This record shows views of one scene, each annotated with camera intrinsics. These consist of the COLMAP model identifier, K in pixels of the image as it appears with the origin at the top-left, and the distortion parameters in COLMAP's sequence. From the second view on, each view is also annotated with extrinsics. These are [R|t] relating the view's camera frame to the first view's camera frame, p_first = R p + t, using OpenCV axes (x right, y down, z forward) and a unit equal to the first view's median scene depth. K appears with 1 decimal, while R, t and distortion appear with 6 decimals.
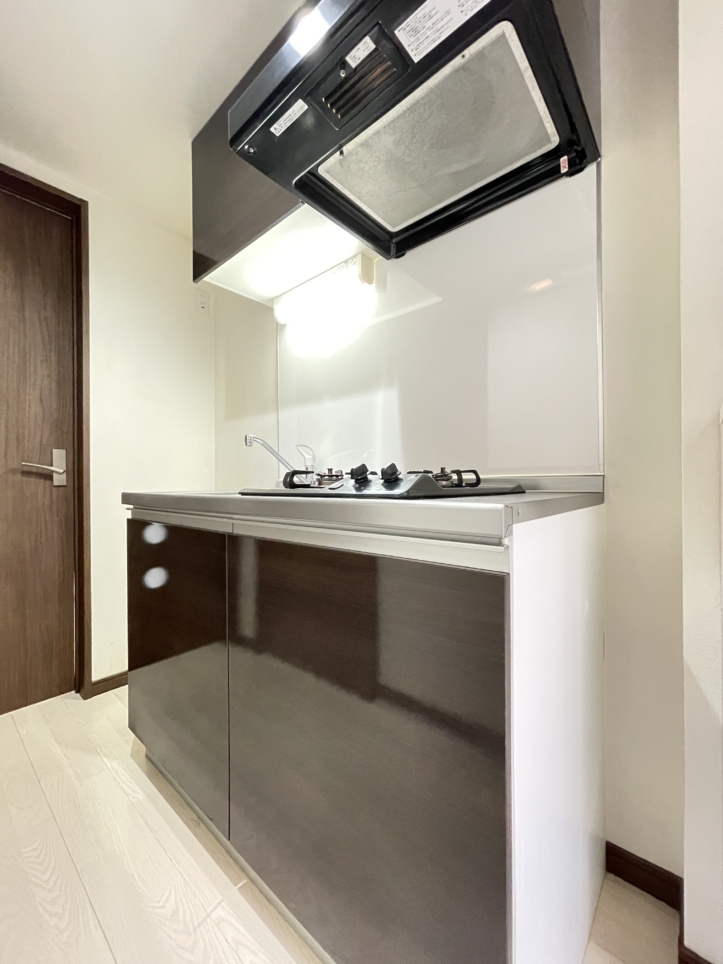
lens RADIAL K [[387.6, 0, 366.5], [0, 387.6, 481.3], [0, 0, 1]] dist [0.002644, 0.000777]
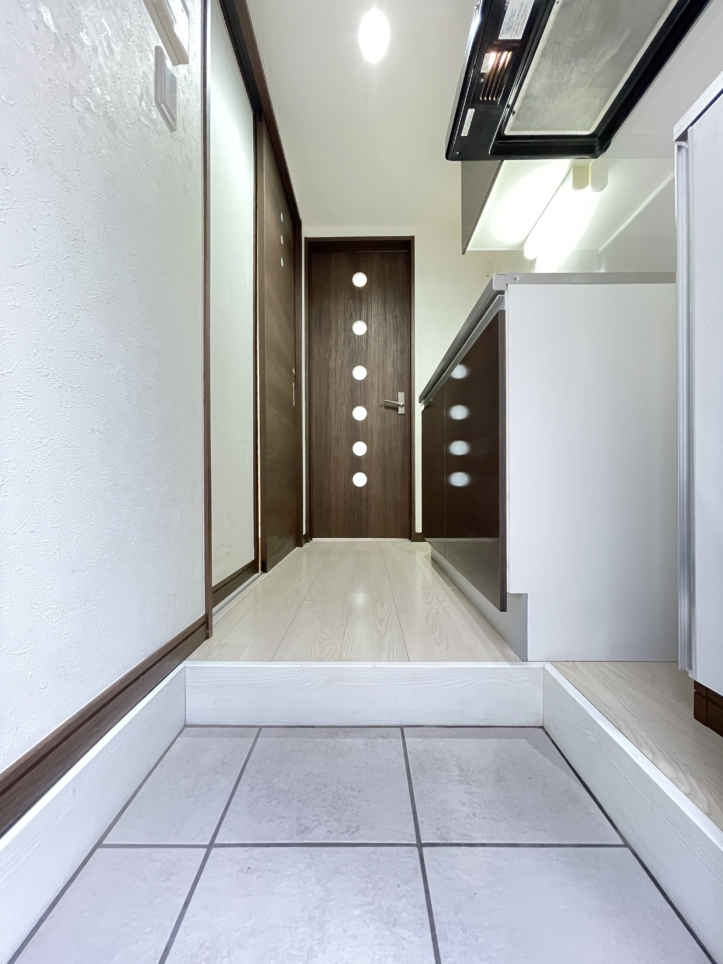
lens RADIAL K [[387.6, 0, 362.2], [0, 387.6, 484.4], [0, 0, 1]] dist [0.002644, 0.000777]
pose [[0.647549, 0.010020, -0.761958, 0.404463], [-0.002249, 0.999934, 0.011238, 0.314999], [0.762021, -0.005563, 0.647529, -0.231575]]
